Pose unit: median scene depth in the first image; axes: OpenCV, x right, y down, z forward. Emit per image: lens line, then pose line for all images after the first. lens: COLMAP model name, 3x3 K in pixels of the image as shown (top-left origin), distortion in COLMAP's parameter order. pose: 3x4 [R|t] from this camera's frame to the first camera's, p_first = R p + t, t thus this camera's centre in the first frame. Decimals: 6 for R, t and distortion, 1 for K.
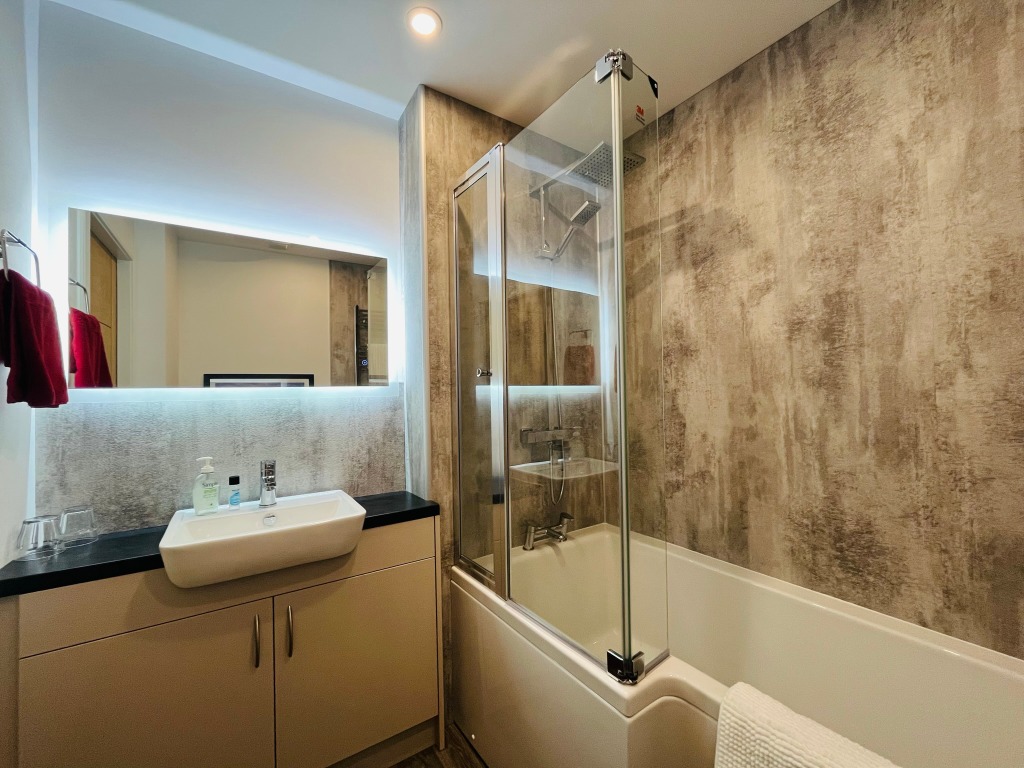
lens RADIAL K [[418.6, 0, 506.7], [0, 418.6, 383.3], [0, 0, 1]] dist [-0.001434, -0.000157]
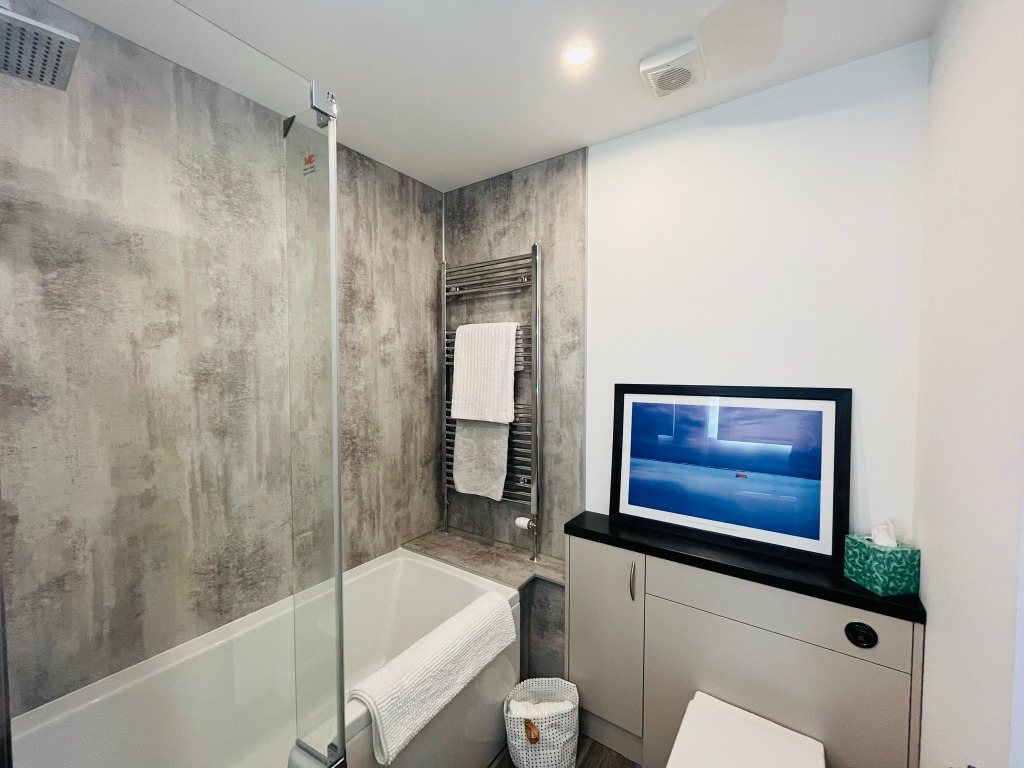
lens RADIAL K [[418.6, 0, 506.7], [0, 418.6, 383.3], [0, 0, 1]] dist [-0.001434, -0.000157]
pose [[-0.357283, -0.010385, 0.933938, -0.494763], [-0.011099, 0.999915, 0.006872, -0.135815], [-0.933930, -0.007911, -0.357368, 0.676614]]
